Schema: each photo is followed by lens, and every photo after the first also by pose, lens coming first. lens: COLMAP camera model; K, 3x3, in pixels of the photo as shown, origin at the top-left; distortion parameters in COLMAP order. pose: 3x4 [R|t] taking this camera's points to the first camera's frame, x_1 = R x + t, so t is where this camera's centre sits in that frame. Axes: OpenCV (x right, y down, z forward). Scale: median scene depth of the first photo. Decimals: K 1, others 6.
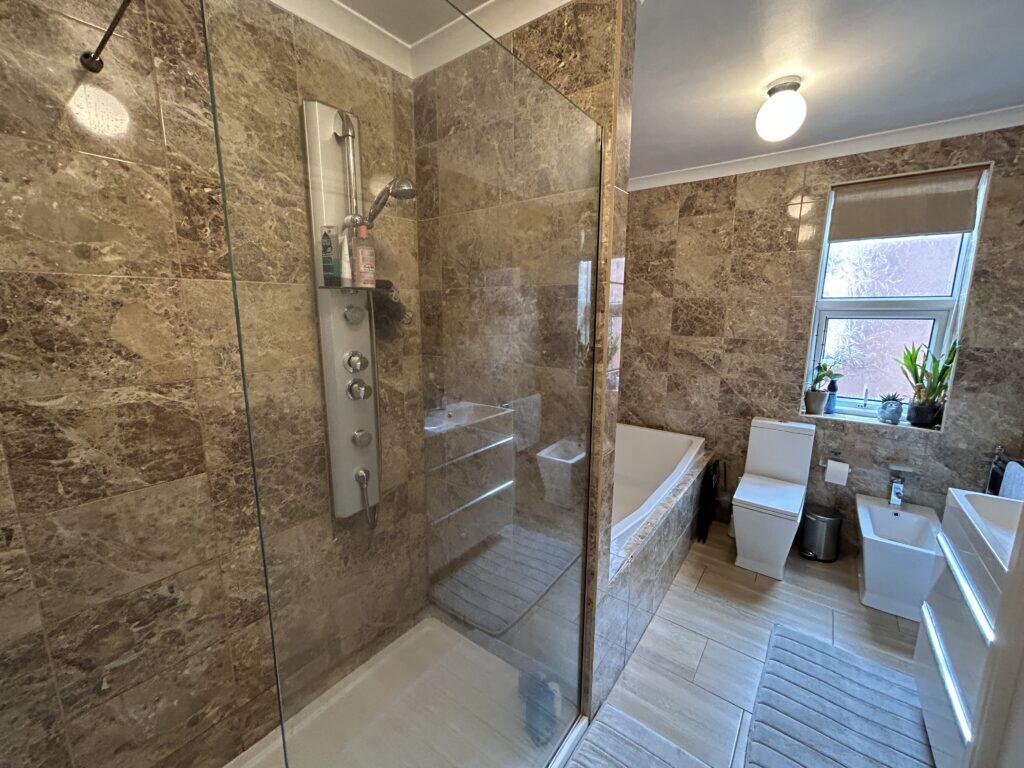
lens RADIAL K [[414.0, 0, 512.0], [0, 414.0, 384.0], [0, 0, 1]] dist [-0.001157, -0.000186]
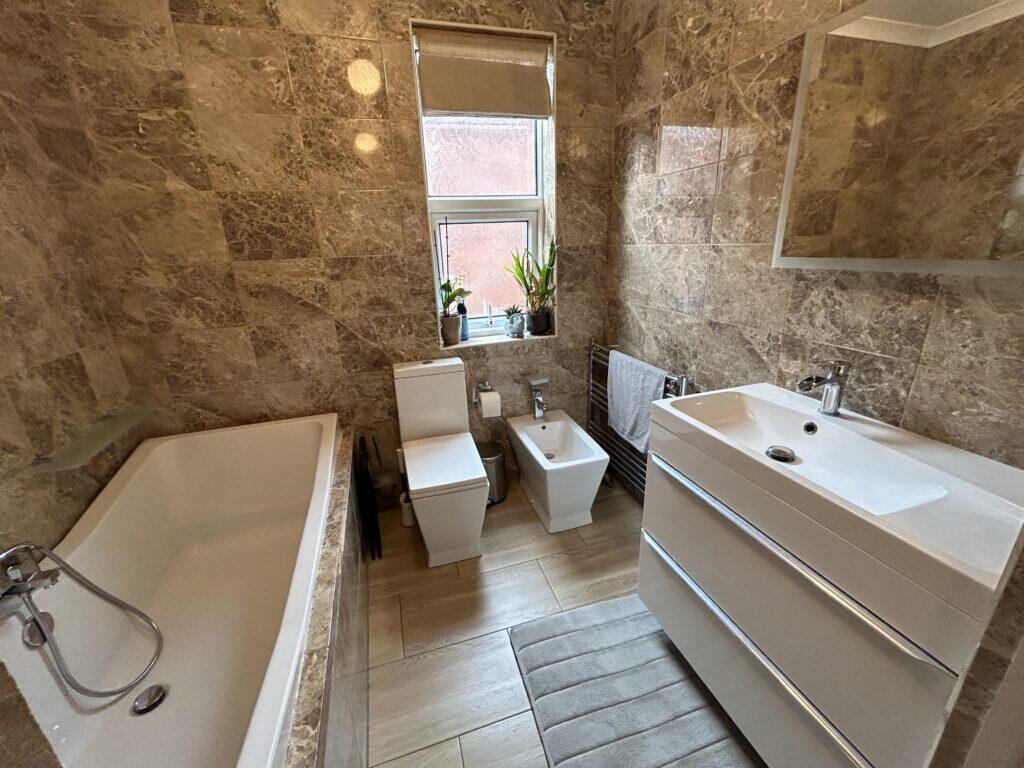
lens RADIAL K [[414.0, 0, 512.0], [0, 414.0, 384.0], [0, 0, 1]] dist [-0.001157, -0.000186]
pose [[0.582853, -0.284714, 0.761066, 0.143559], [0.183511, 0.958530, 0.218046, -0.010143], [-0.791585, 0.012575, 0.610930, 0.394625]]
